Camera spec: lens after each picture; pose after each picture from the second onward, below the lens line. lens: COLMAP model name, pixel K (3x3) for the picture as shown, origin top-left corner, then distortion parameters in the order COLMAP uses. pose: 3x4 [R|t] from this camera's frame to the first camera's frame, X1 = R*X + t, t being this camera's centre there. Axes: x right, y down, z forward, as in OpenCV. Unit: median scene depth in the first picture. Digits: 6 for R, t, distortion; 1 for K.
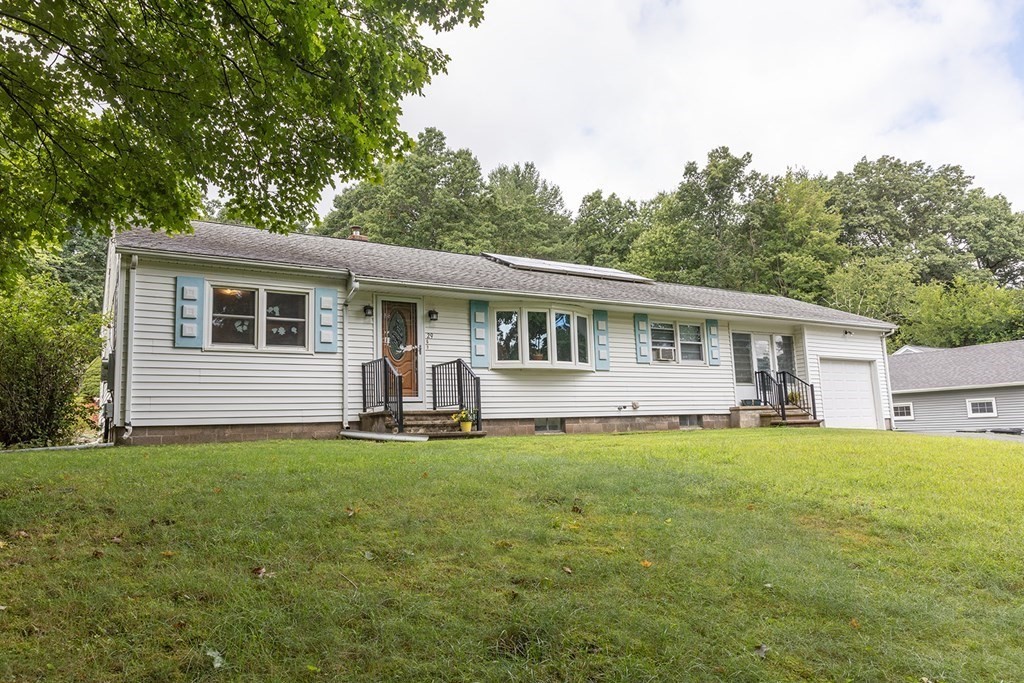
lens RADIAL K [[690.6, 0, 506.7], [0, 690.6, 342.6], [0, 0, 1]] dist [0.007880, 0.001196]
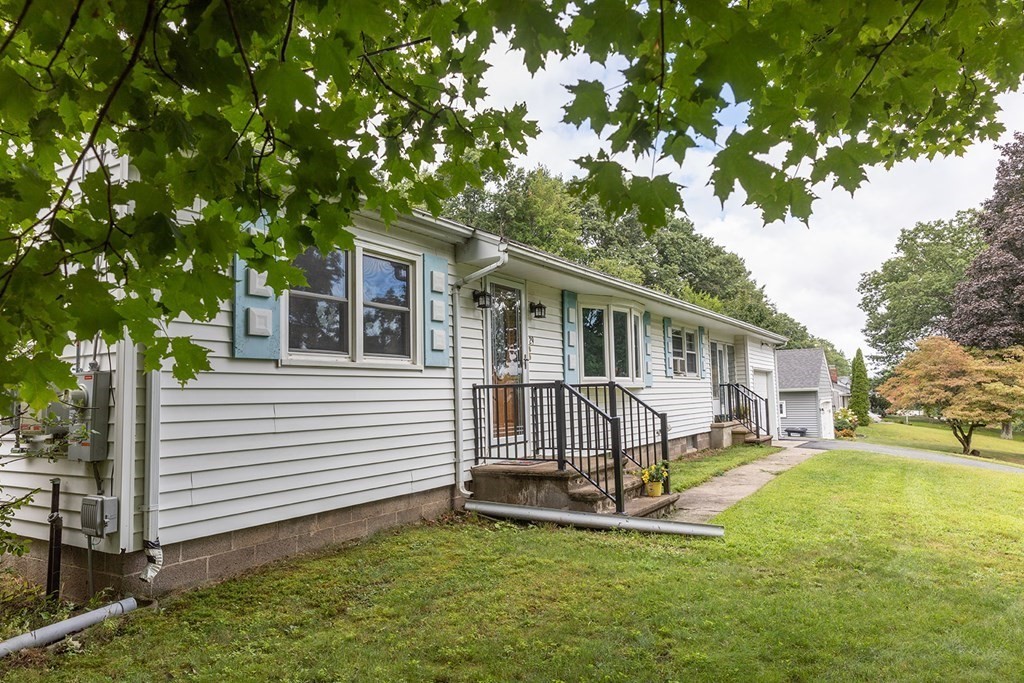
lens RADIAL K [[690.6, 0, 514.5], [0, 690.6, 337.3], [0, 0, 1]] dist [0.007880, 0.001196]
pose [[0.883886, 0.049906, 0.465032, -0.470139], [-0.062750, 0.997955, 0.012170, -0.021756], [-0.463474, -0.039938, 0.885210, 0.451540]]
